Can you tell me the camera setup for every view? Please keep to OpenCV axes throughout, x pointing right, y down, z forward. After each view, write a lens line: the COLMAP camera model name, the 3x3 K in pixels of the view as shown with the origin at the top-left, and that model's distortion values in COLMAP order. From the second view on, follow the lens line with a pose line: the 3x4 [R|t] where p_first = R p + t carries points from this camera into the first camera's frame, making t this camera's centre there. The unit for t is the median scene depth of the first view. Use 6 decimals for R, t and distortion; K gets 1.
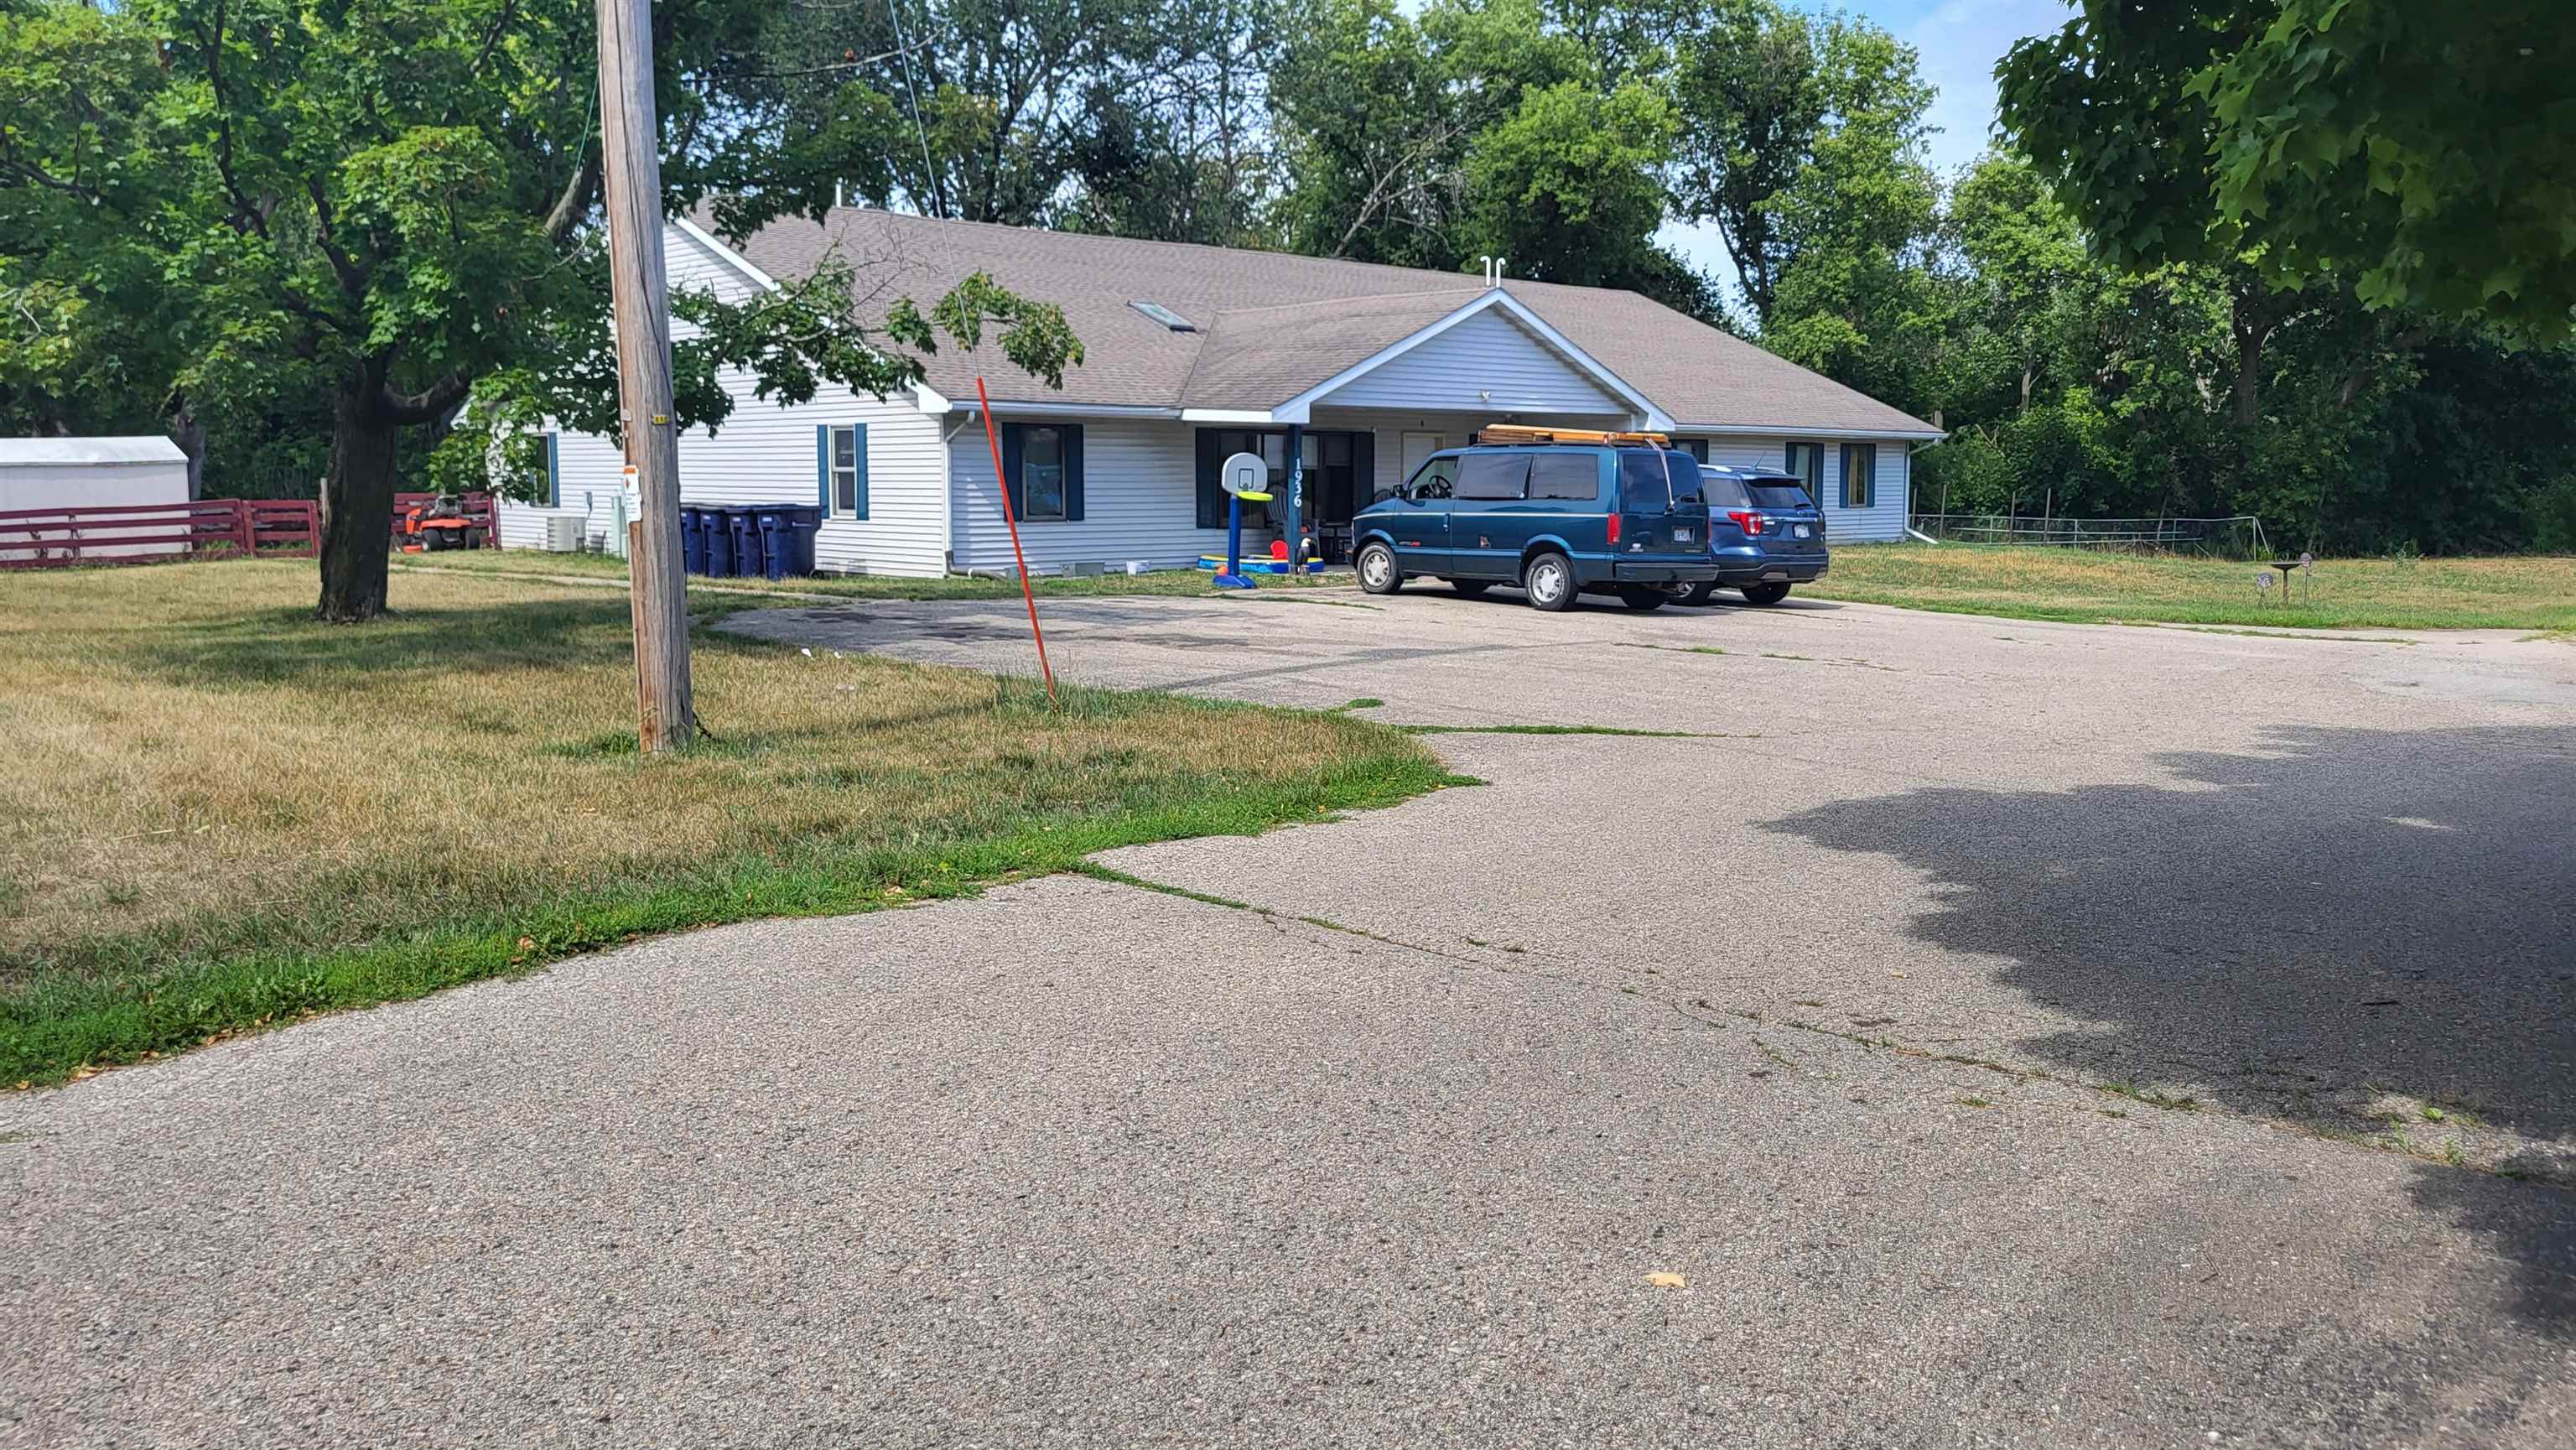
lens RADIAL K [[1951.5, 0, 1297.3], [0, 1951.5, 713.7], [0, 0, 1]] dist [0.044267, -0.016491]
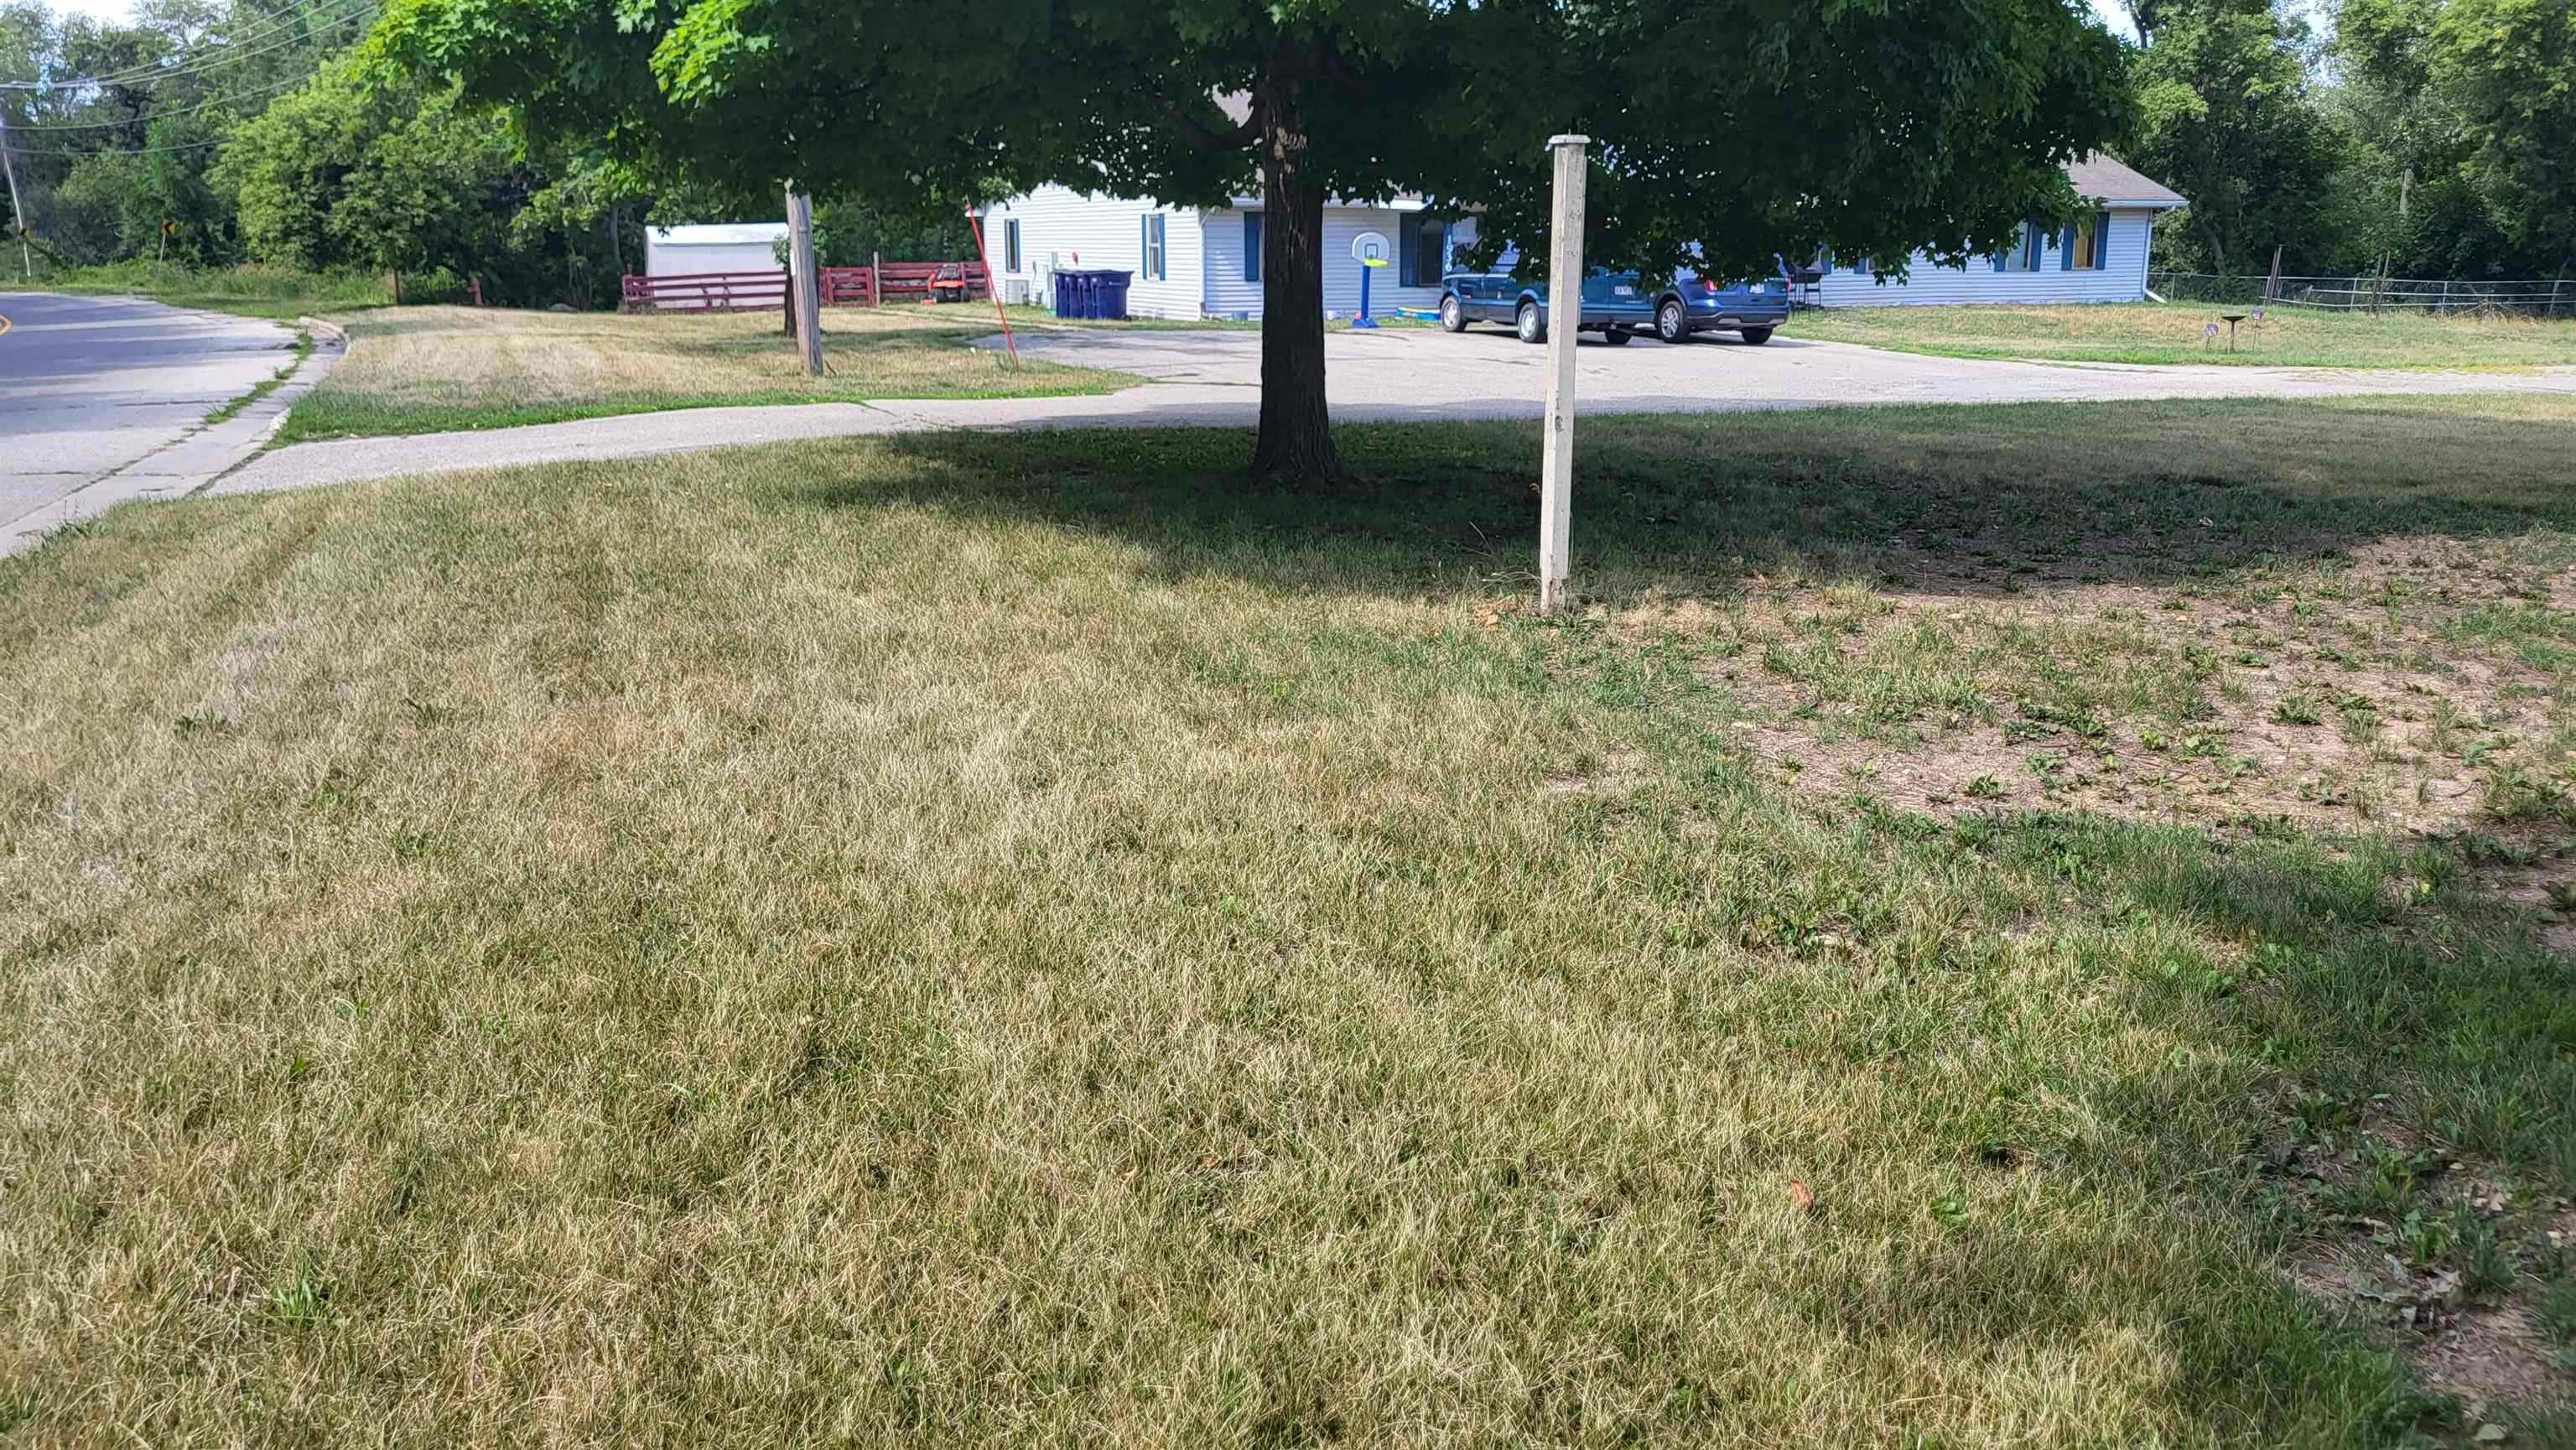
lens RADIAL K [[1951.5, 0, 1281.8], [0, 1951.5, 735.4], [0, 0, 1]] dist [0.044267, -0.016491]
pose [[0.944787, 0.075609, -0.318844, 0.324830], [-0.034978, 0.990727, 0.131288, 0.039600], [0.325814, -0.112887, 0.938670, -0.356082]]
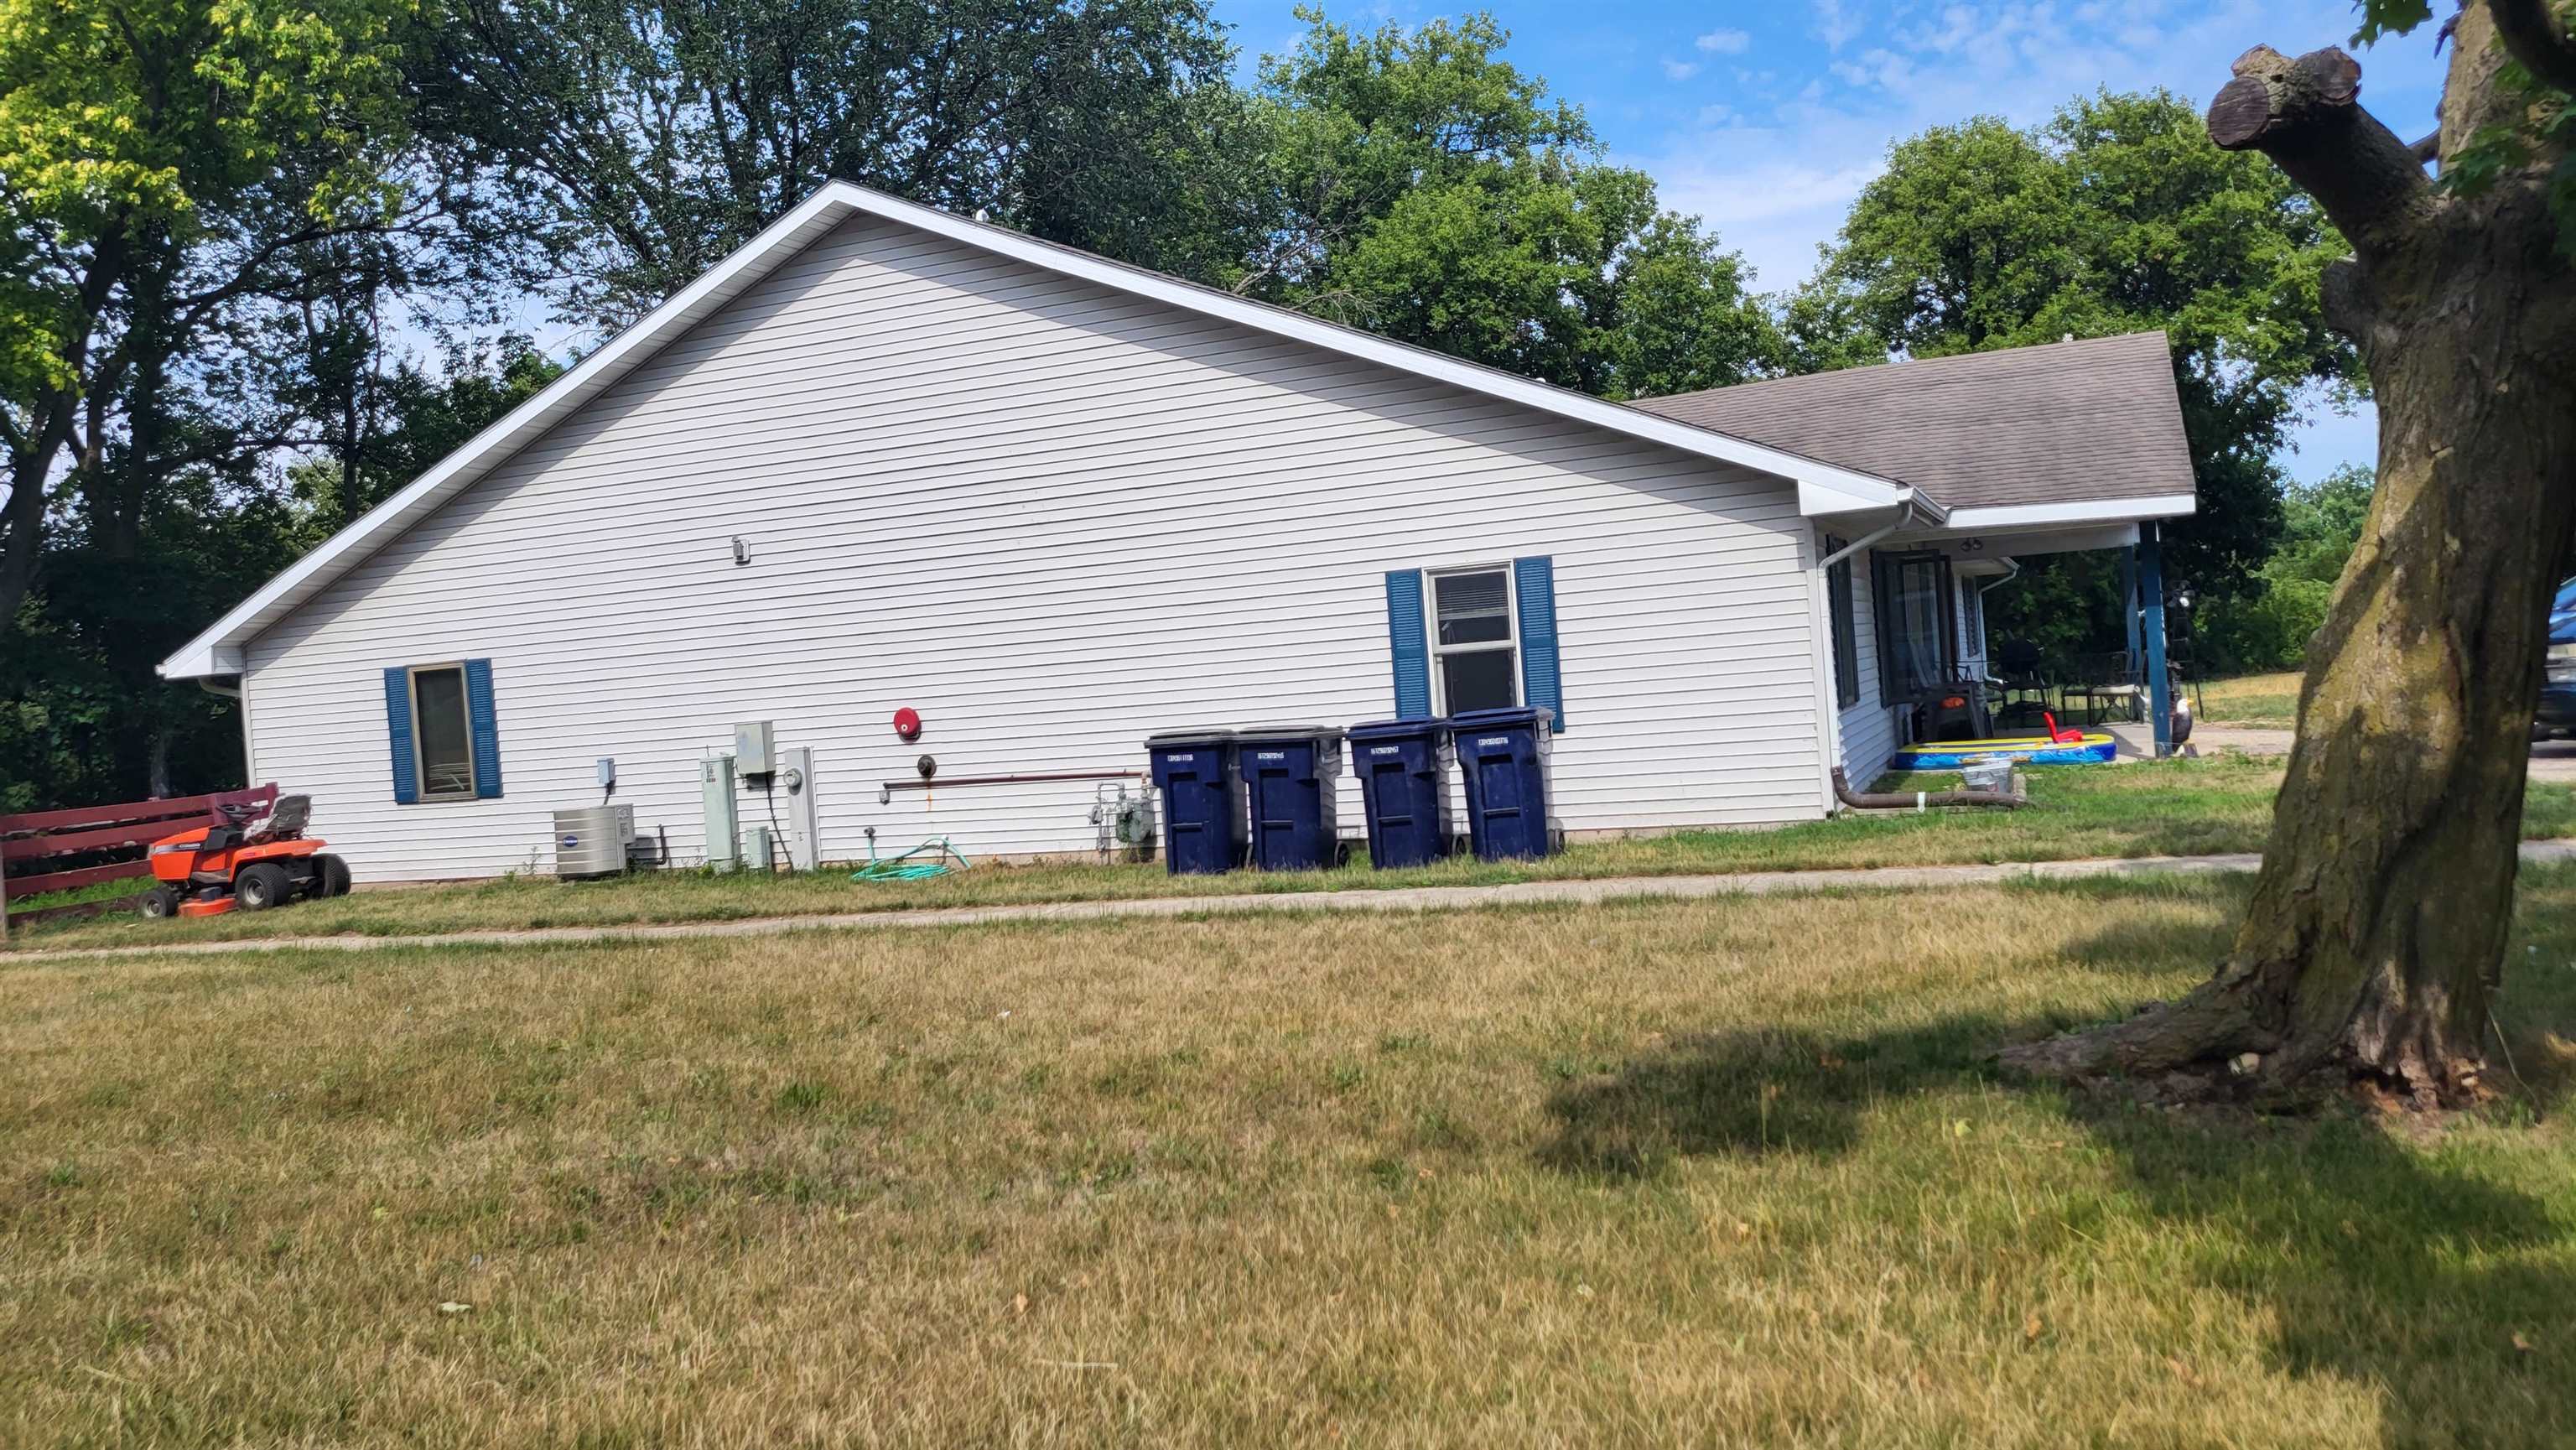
lens RADIAL K [[1951.5, 0, 1288.1], [0, 1951.5, 722.3], [0, 0, 1]] dist [0.044267, -0.016491]
pose [[0.910371, -0.084365, 0.405101, -0.448798], [0.129089, 0.988040, -0.084333, -0.058689], [-0.393141, 0.129069, 0.910374, 0.478005]]
